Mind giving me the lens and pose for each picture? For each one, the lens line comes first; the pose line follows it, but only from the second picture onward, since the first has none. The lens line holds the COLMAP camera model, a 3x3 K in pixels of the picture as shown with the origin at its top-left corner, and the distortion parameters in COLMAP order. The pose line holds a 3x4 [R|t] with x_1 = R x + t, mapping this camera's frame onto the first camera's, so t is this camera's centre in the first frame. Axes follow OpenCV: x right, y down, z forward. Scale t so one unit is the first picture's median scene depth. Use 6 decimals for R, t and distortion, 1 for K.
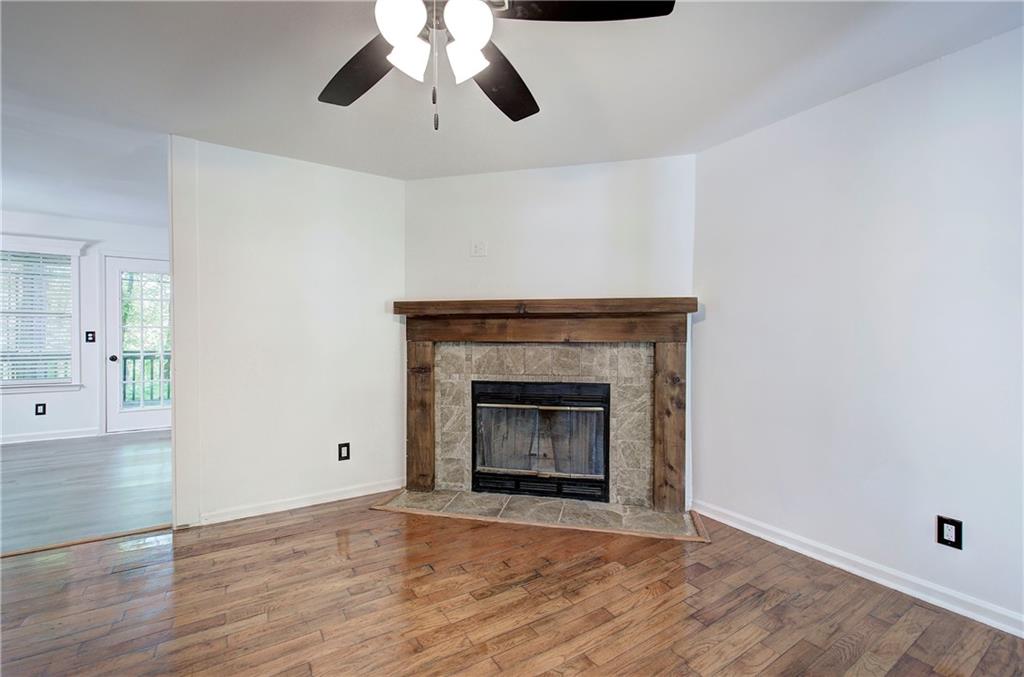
lens RADIAL K [[433.3, 0, 513.7], [0, 433.3, 339.4], [0, 0, 1]] dist [-0.002390, -0.000329]
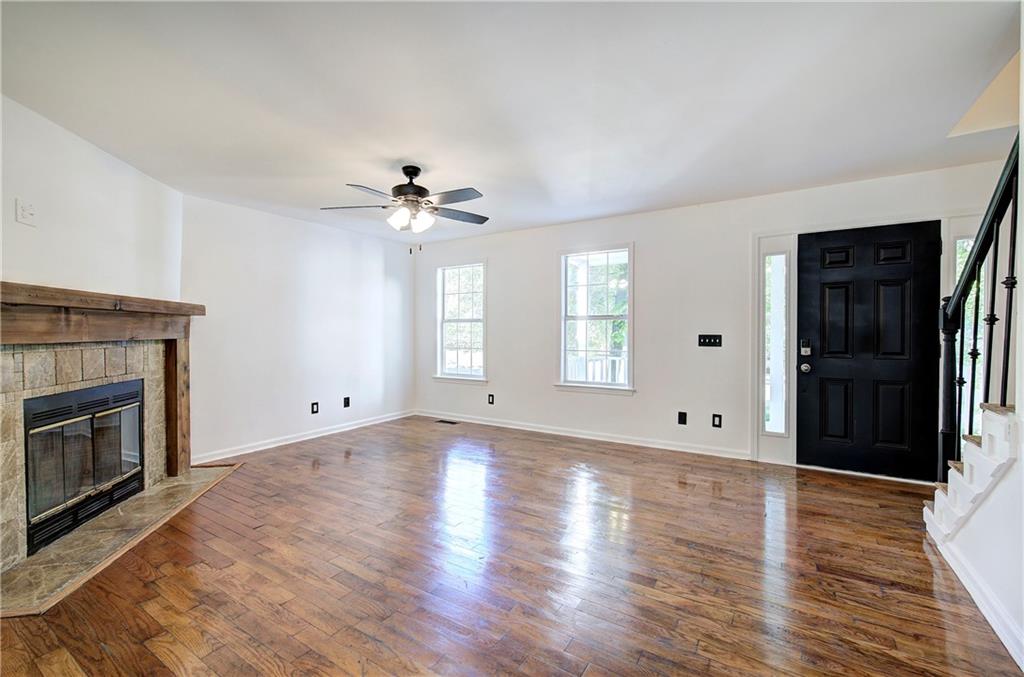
lens RADIAL K [[433.3, 0, 513.7], [0, 433.3, 339.4], [0, 0, 1]] dist [-0.002390, -0.000329]
pose [[-0.417780, -0.020597, 0.908315, -1.109870], [0.013159, 0.999501, 0.028717, -0.012578], [-0.908453, 0.023950, -0.417300, 0.598488]]
